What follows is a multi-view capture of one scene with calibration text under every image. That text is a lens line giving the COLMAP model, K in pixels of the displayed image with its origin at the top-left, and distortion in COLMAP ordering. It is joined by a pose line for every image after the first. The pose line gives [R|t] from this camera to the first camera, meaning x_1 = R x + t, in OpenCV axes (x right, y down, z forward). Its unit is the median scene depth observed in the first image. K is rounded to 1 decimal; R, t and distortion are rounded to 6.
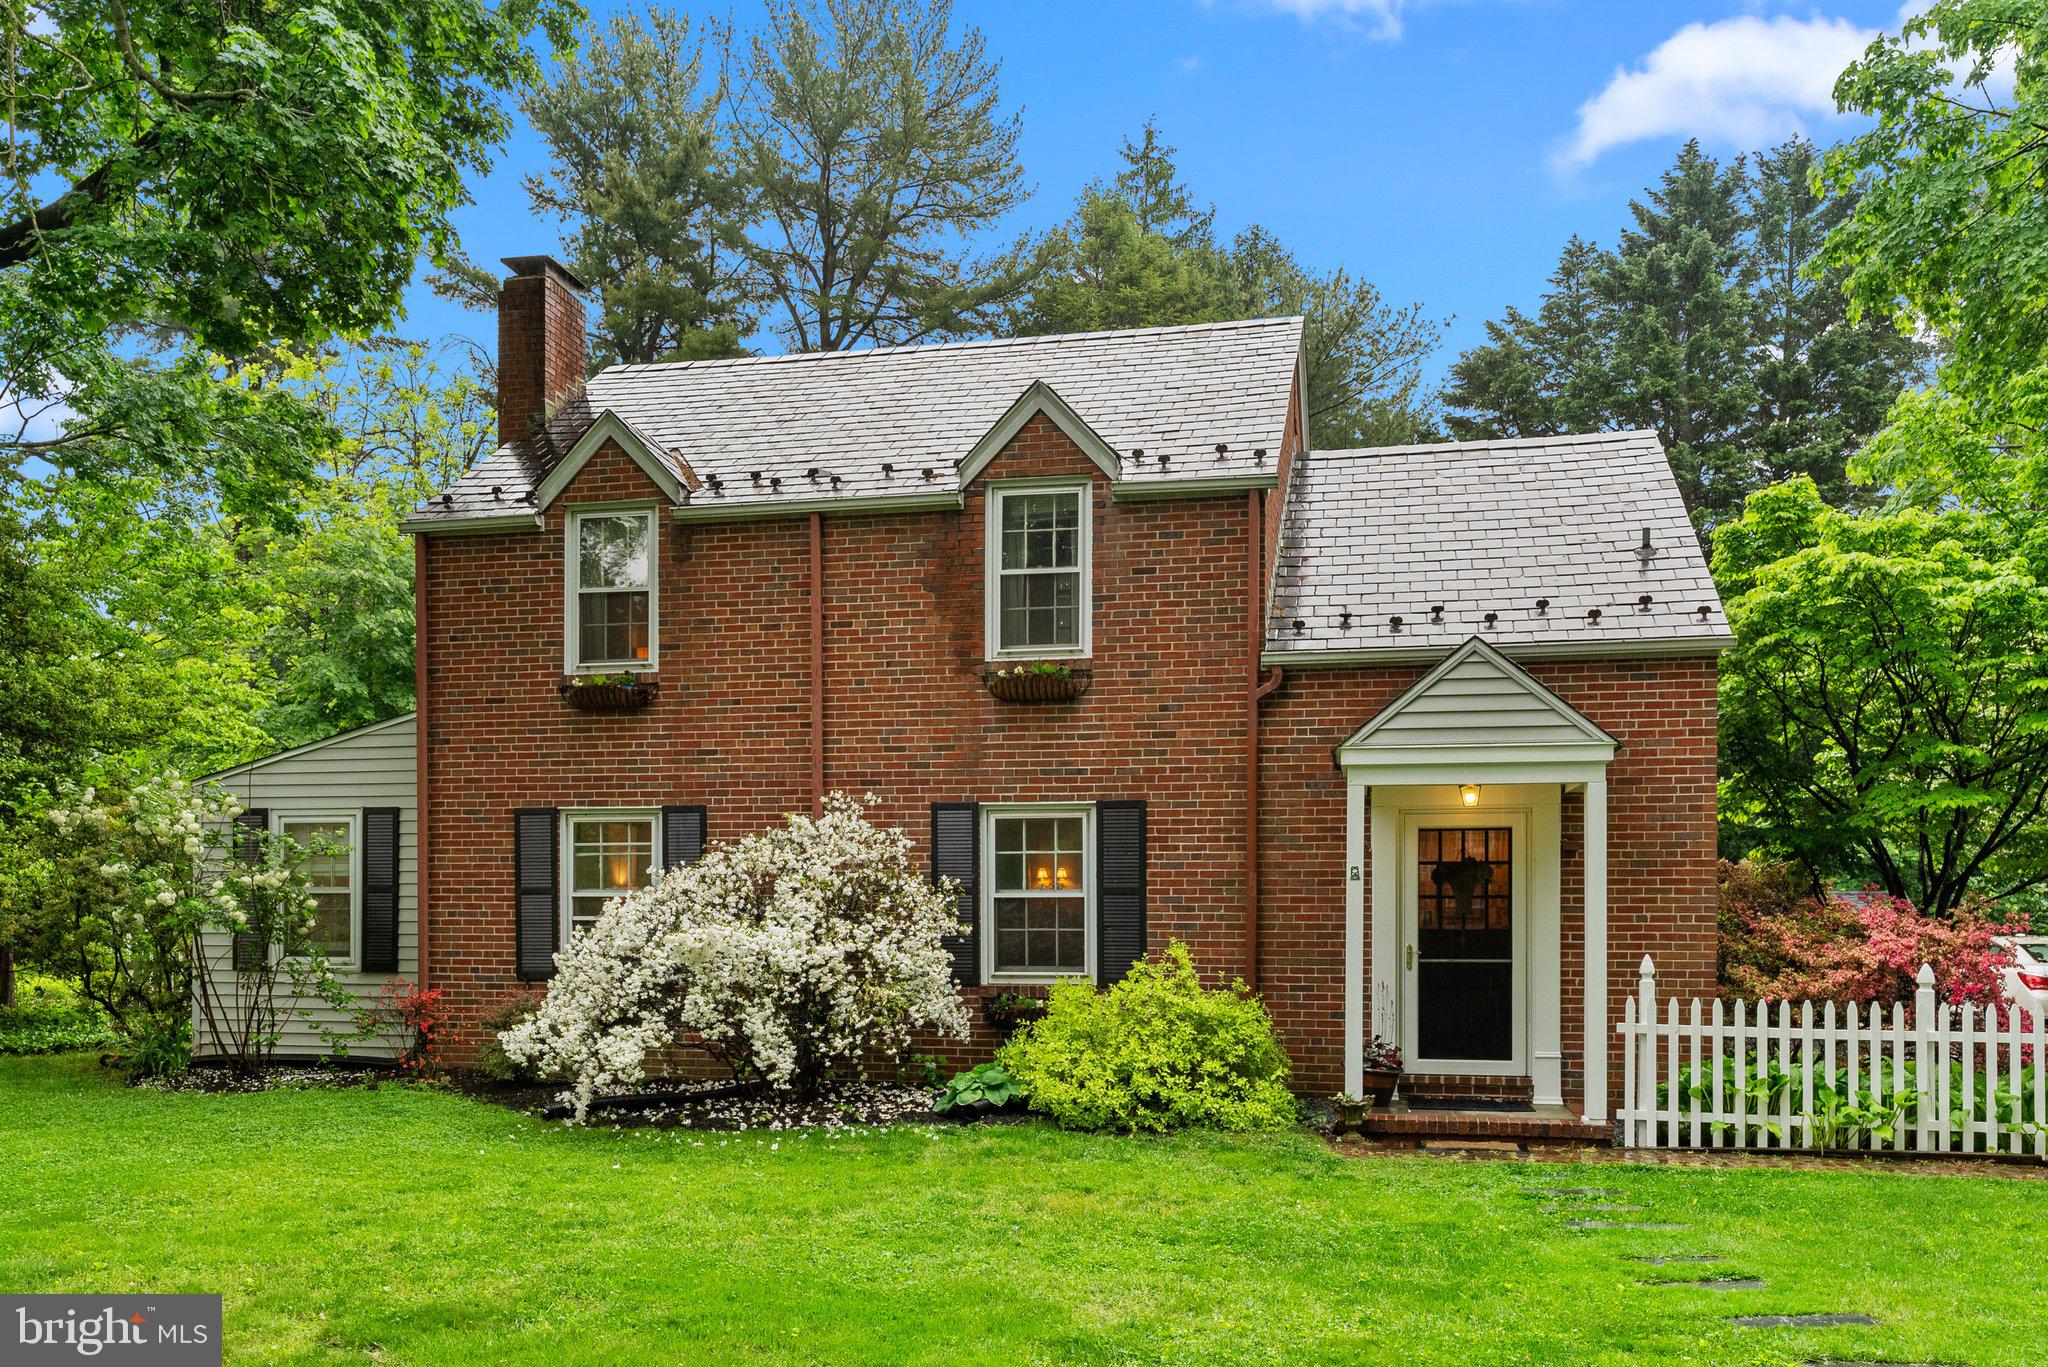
lens RADIAL K [[1701.5, 0, 1024.7], [0, 1701.5, 946.8], [0, 0, 1]] dist [-0.000417, 0.003461]
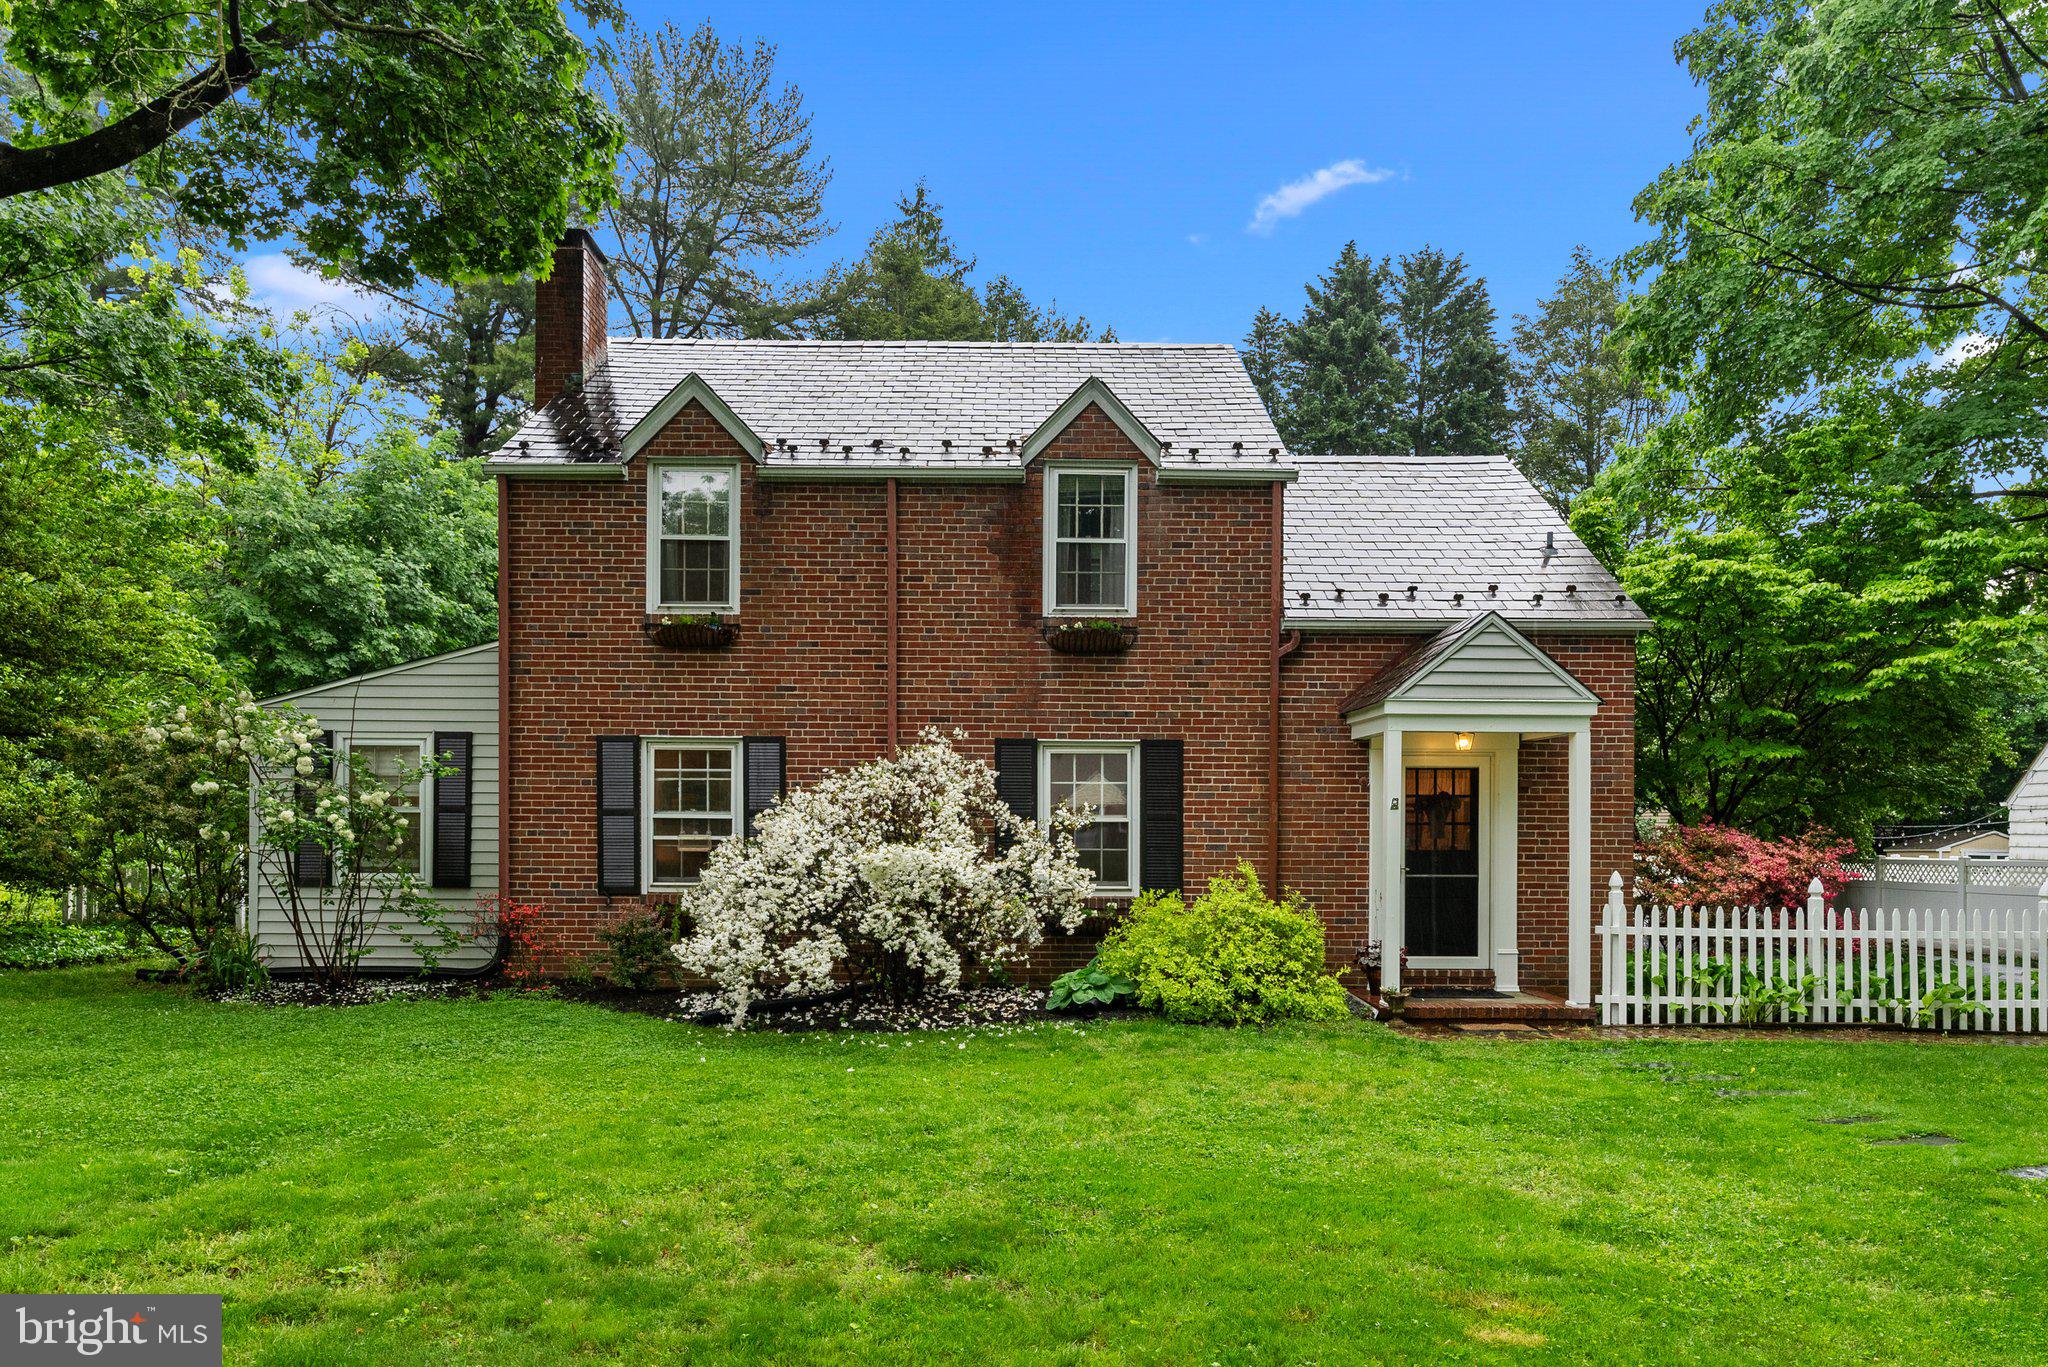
lens RADIAL K [[1372.3, 0, 1019.9], [0, 1372.3, 860.3], [0, 0, 1]] dist [-0.001239, -0.001972]
pose [[0.974727, 0.000767, 0.223398, -0.250910], [-0.000781, 1.000000, -0.000028, -0.002573], [-0.223398, -0.000147, 0.974727, 0.098963]]
